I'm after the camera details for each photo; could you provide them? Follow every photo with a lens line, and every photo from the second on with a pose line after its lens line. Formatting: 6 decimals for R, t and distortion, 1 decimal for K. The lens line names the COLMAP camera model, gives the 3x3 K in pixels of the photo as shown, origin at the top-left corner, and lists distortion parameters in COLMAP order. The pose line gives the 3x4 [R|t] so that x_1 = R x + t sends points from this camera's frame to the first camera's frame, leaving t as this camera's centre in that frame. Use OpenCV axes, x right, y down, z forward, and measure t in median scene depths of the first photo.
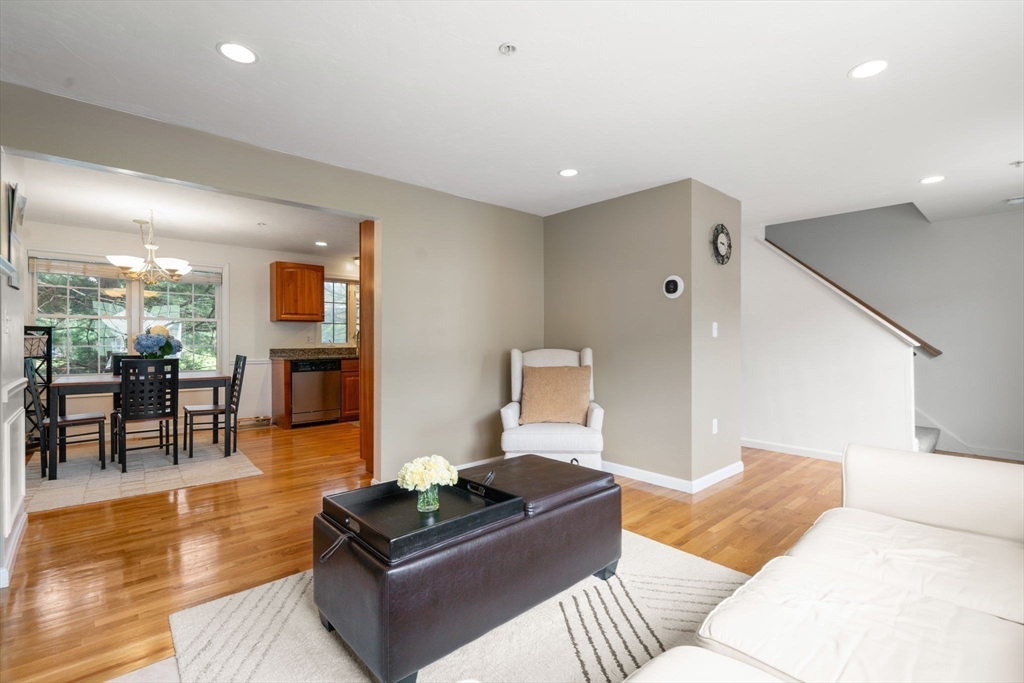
lens RADIAL K [[462.1, 0, 512.0], [0, 462.1, 341.5], [0, 0, 1]] dist [-0.000309, 0.000425]
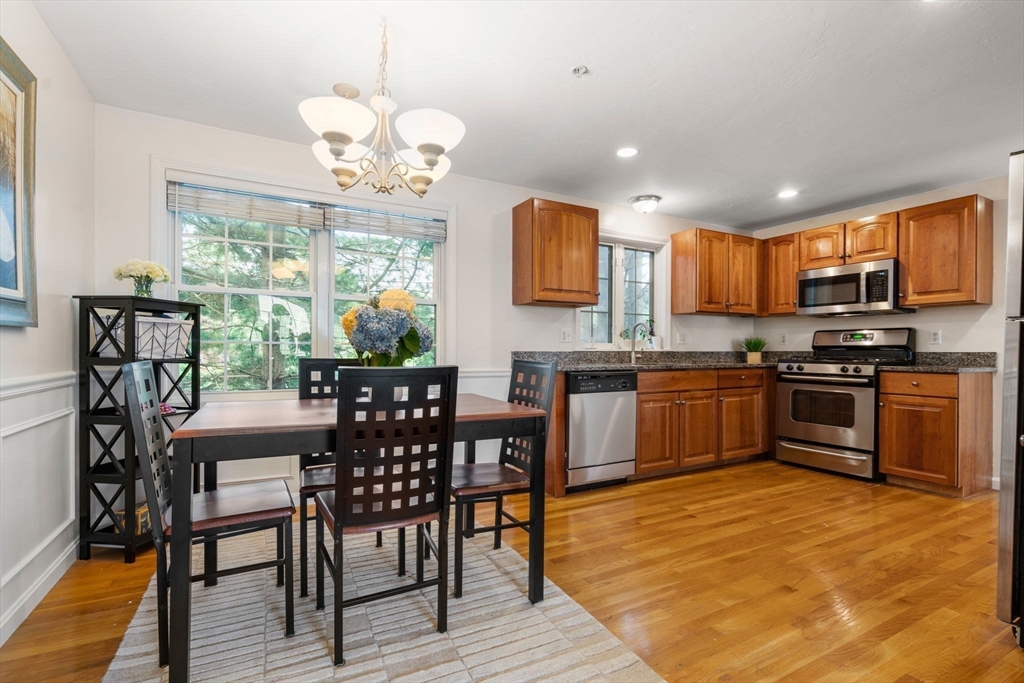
lens RADIAL K [[473.7, 0, 512.4], [0, 473.7, 352.5], [0, 0, 1]] dist [-0.001336, 0.000491]
pose [[0.972359, 0.006633, -0.233396, -0.516348], [-0.006185, 0.999977, 0.002650, 0.021332], [0.233408, -0.001133, 0.972378, 0.552957]]
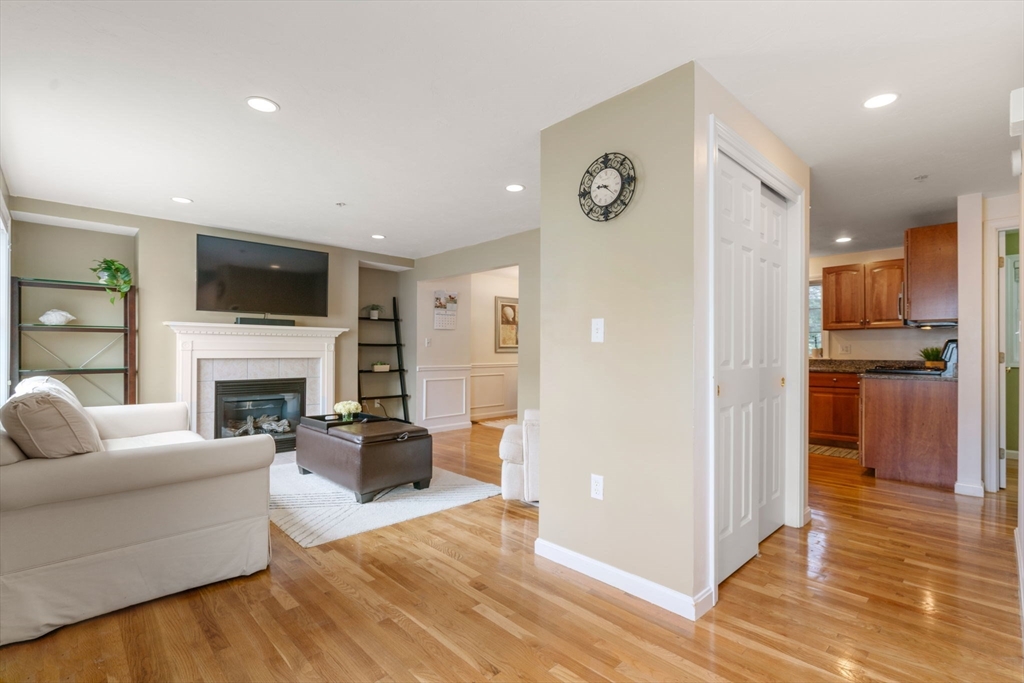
lens RADIAL K [[473.7, 0, 512.4], [0, 473.7, 352.5], [0, 0, 1]] dist [-0.001336, 0.000491]
pose [[0.028464, 0.002929, -0.999591, 0.845370], [-0.007180, 0.999971, 0.002726, 0.002792], [0.999569, 0.007099, 0.028484, 0.688420]]
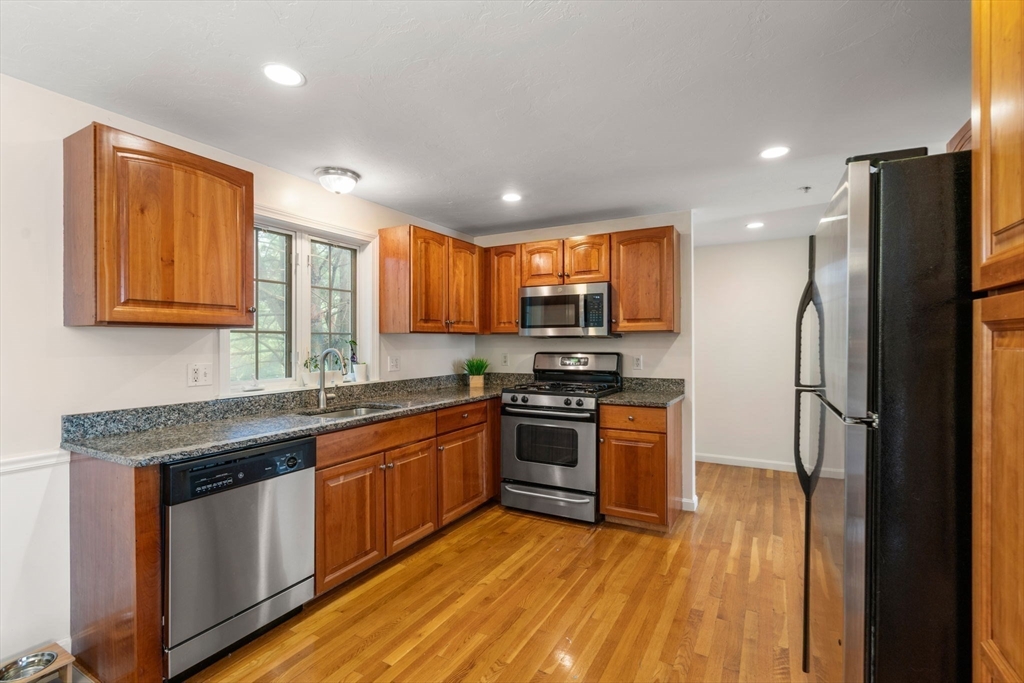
lens RADIAL K [[462.1, 0, 512.0], [0, 462.1, 341.5], [0, 0, 1]] dist [-0.000309, 0.000425]
pose [[0.948411, -0.000647, 0.317043, -0.458101], [0.001994, 0.999990, -0.003924, -0.042528], [-0.317038, 0.004353, 0.948403, 0.830465]]
